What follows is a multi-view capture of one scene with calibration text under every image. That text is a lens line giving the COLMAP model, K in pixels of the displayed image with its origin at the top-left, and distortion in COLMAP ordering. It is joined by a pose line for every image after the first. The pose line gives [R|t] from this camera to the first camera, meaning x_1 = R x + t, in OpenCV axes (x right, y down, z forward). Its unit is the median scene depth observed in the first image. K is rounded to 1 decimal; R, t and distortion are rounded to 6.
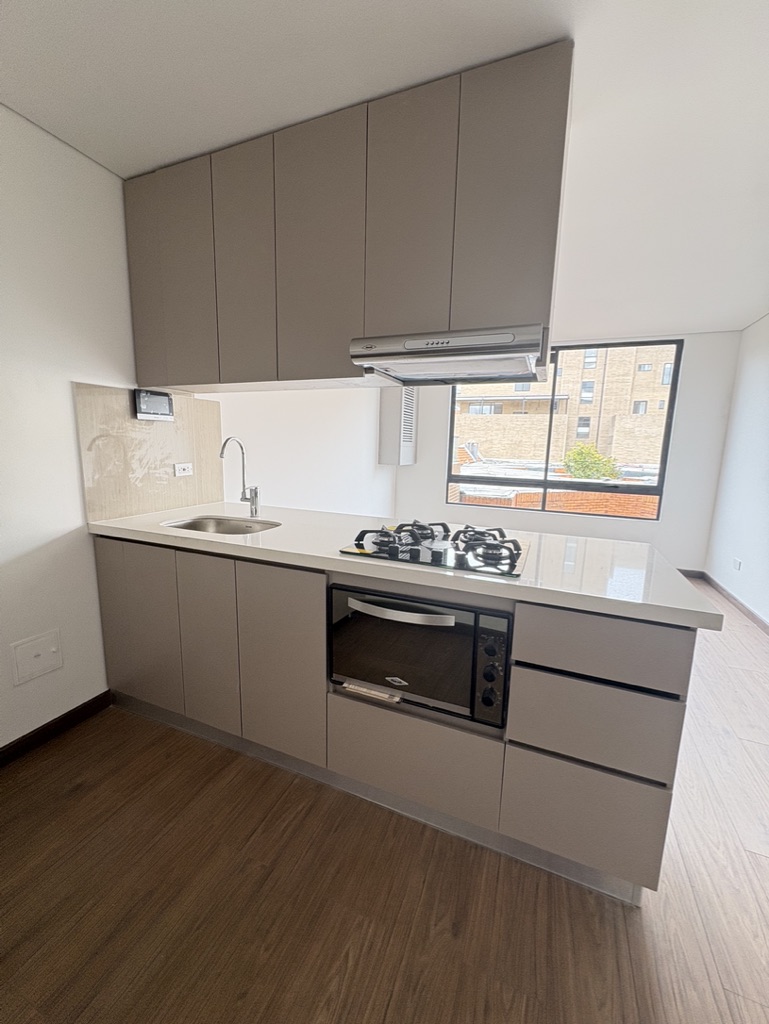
lens RADIAL K [[408.3, 0, 385.5], [0, 408.3, 512.9], [0, 0, 1]] dist [-0.000615, -0.000016]
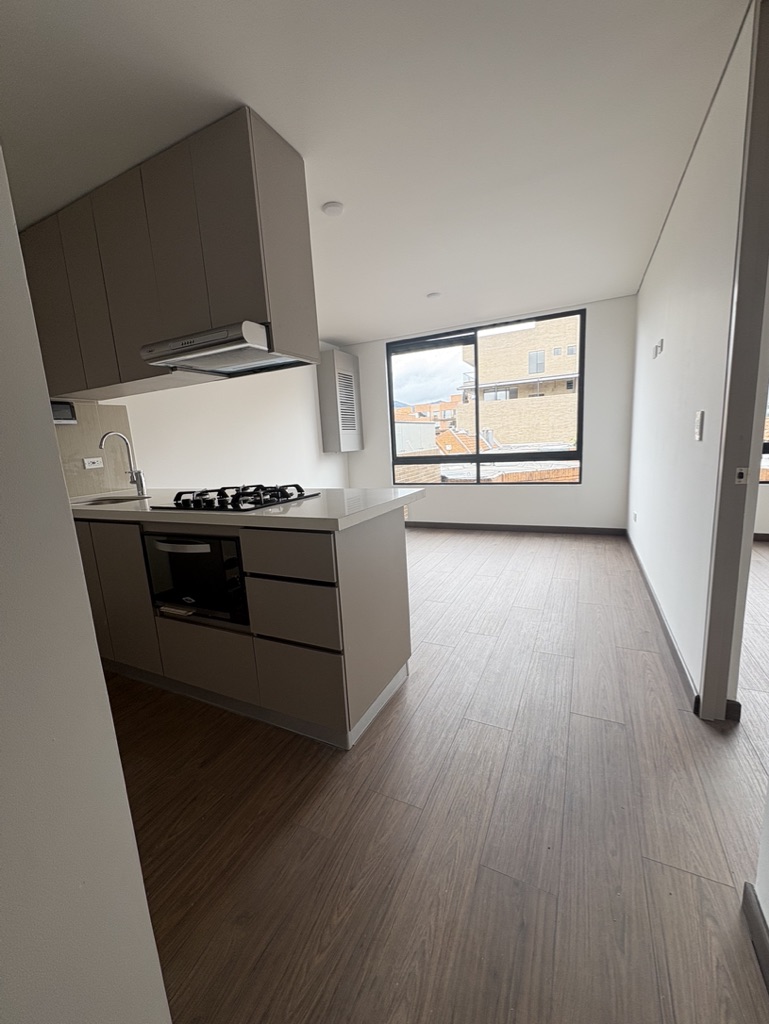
lens RADIAL K [[408.3, 0, 385.5], [0, 408.3, 512.9], [0, 0, 1]] dist [-0.000615, -0.000016]
pose [[0.994540, -0.069688, -0.077673, 0.573408], [0.070338, 0.997507, 0.005665, 0.121631], [0.077085, -0.011097, 0.996963, -0.198792]]
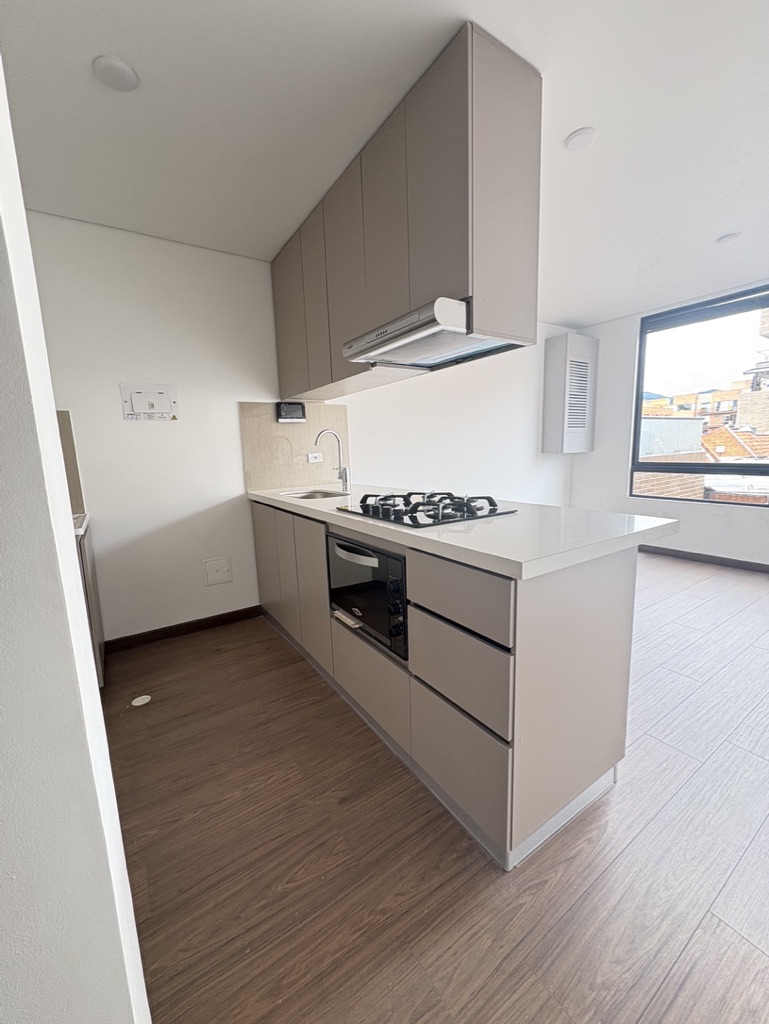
lens RADIAL K [[408.3, 0, 385.5], [0, 408.3, 512.9], [0, 0, 1]] dist [-0.000615, -0.000016]
pose [[0.827864, 0.036350, -0.559750, 0.571009], [-0.038812, 0.999218, 0.007485, 0.071689], [0.559585, 0.015528, 0.828628, 0.009253]]
